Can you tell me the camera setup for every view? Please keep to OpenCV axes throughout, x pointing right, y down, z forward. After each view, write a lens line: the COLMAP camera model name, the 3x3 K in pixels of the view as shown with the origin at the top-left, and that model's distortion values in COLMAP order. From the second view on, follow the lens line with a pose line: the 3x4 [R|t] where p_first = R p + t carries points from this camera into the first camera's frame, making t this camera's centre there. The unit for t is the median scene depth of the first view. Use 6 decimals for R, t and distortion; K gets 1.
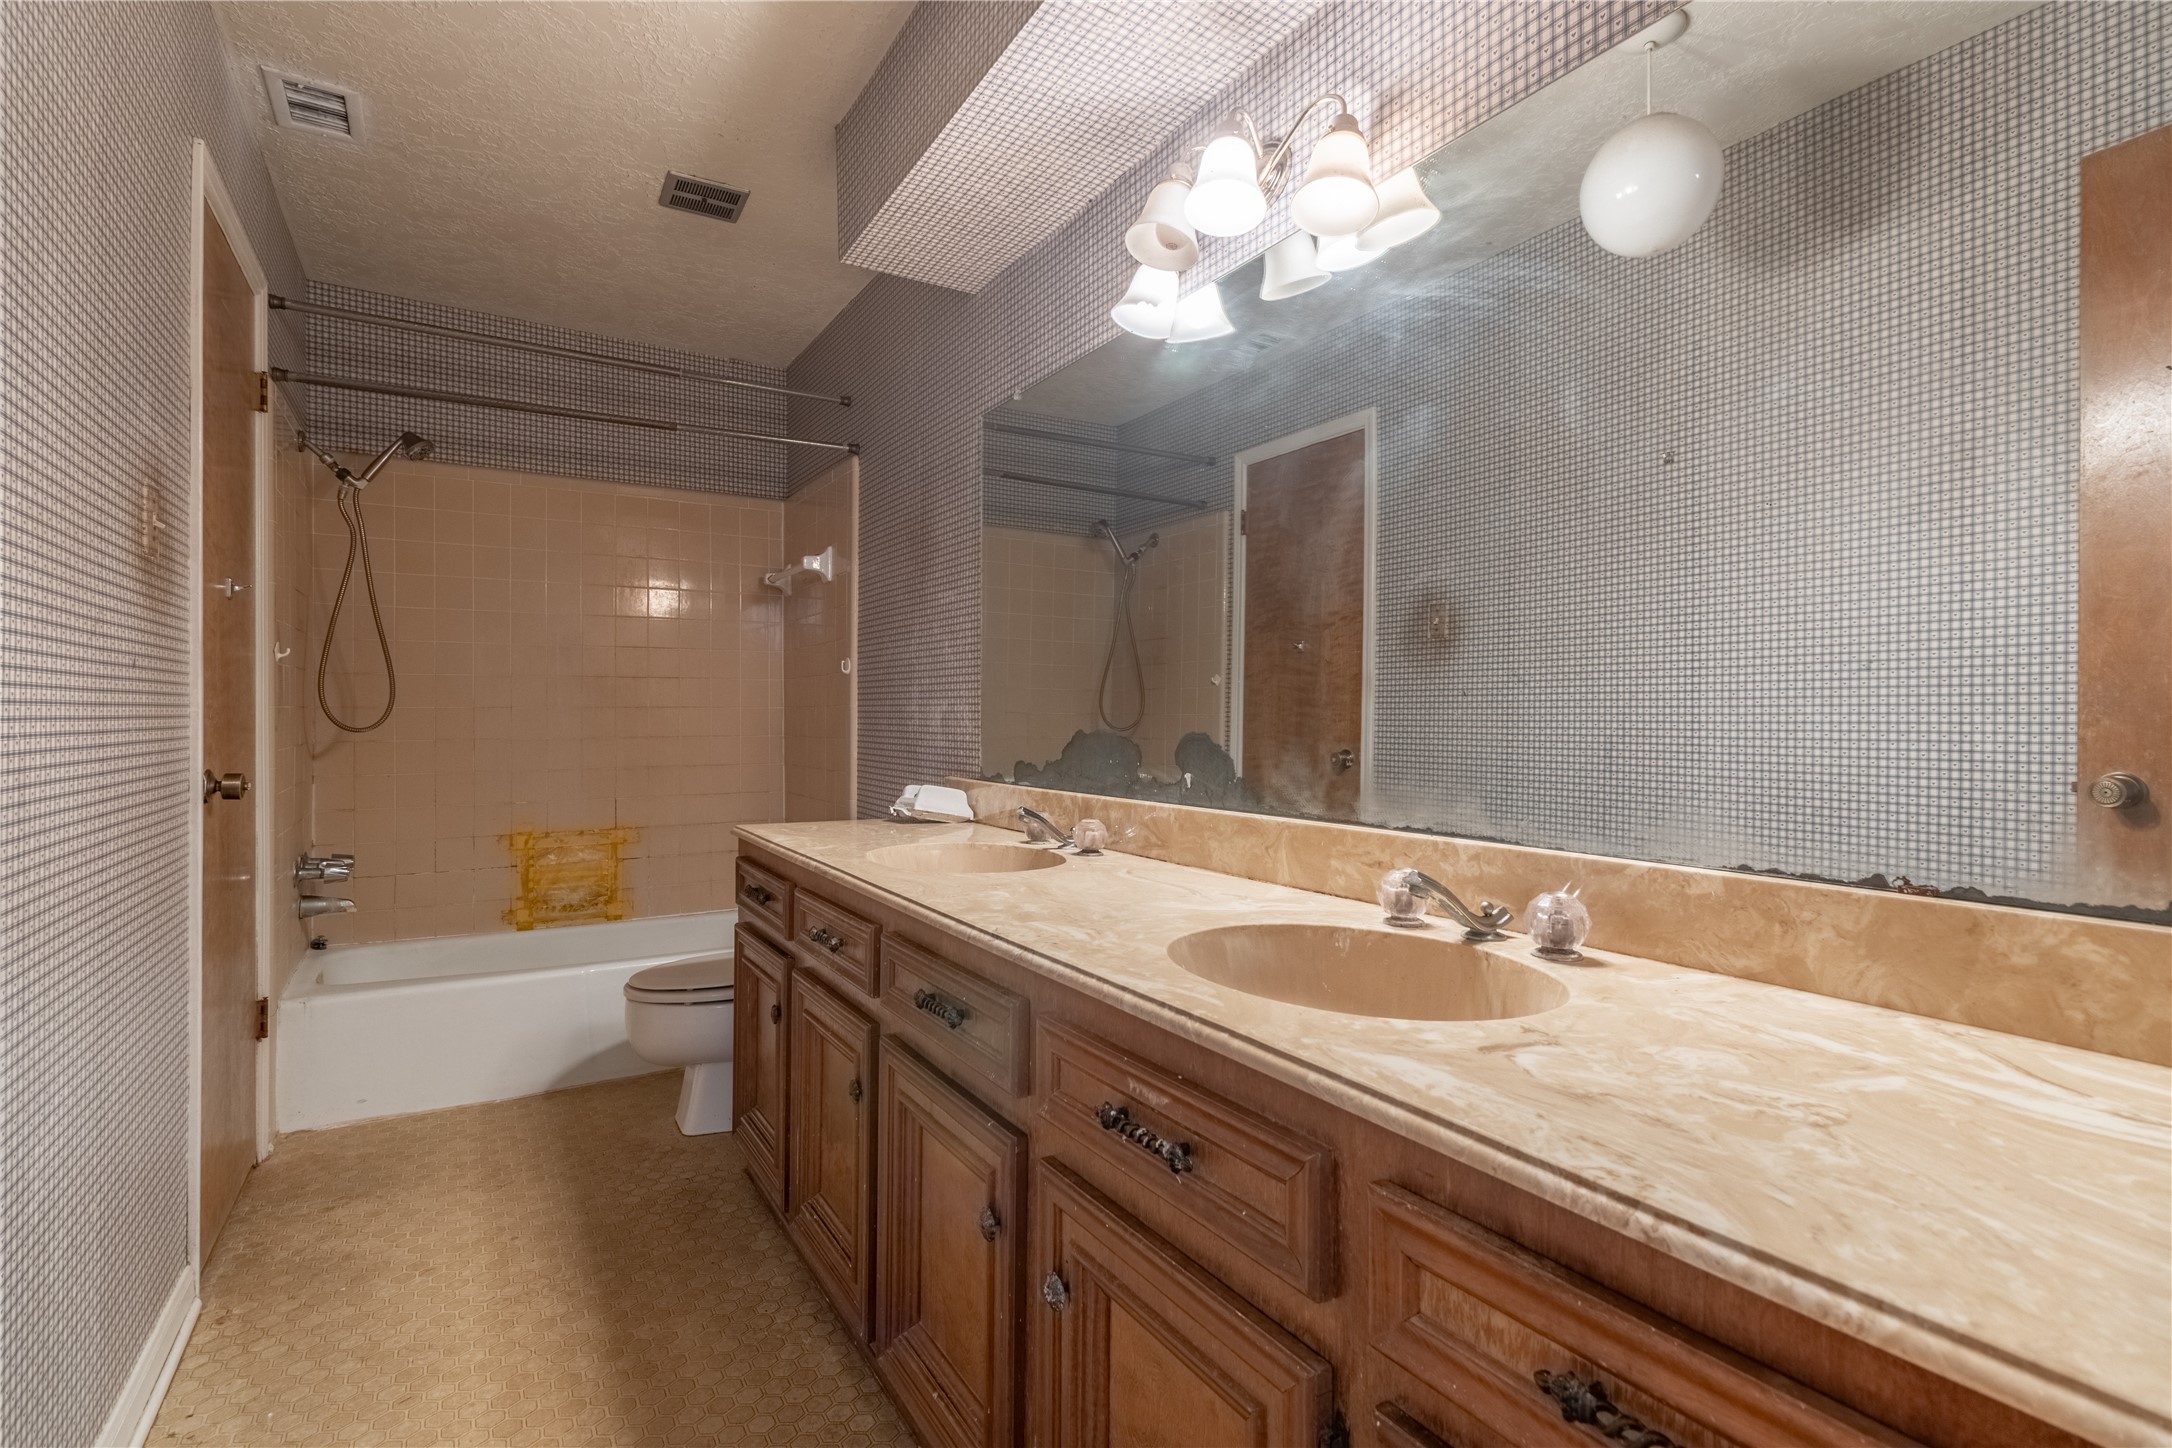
lens RADIAL K [[1024.7, 0, 1089.0], [0, 1024.7, 725.3], [0, 0, 1]] dist [0.000505, 0.000373]
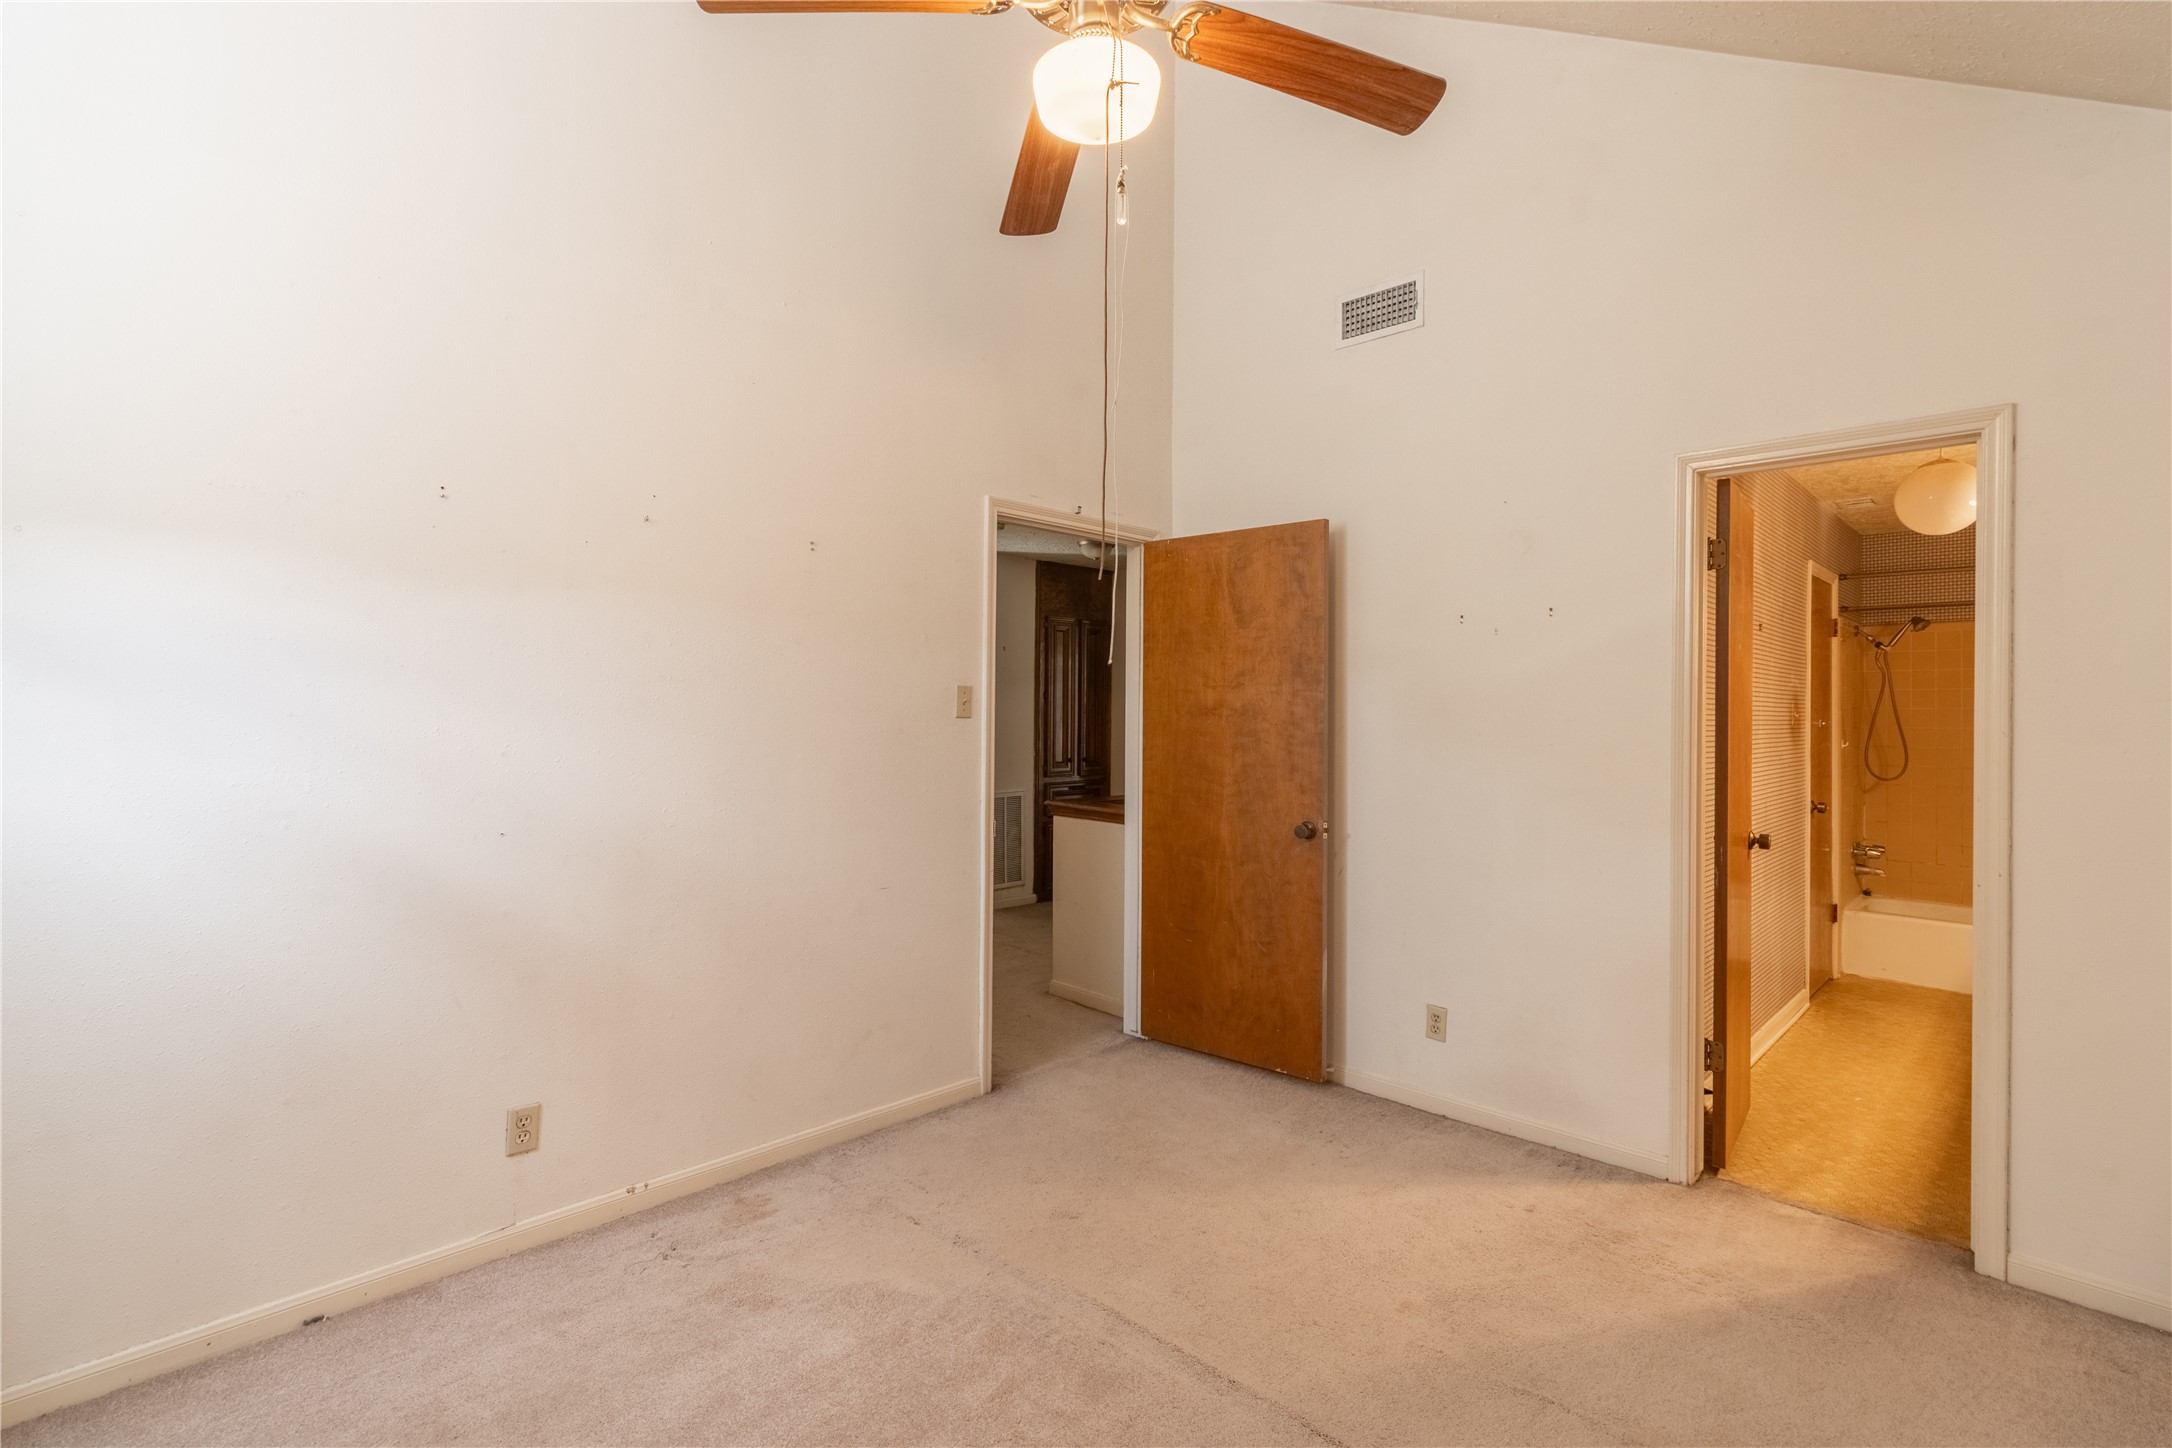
lens RADIAL K [[1024.7, 0, 1093.9], [0, 1024.7, 716.7], [0, 0, 1]] dist [0.000505, 0.000373]
pose [[0.249036, -0.004063, -0.968486, 0.846469], [-0.006906, 0.999958, -0.005971, -0.101032], [0.968470, 0.008175, 0.248997, -0.993170]]
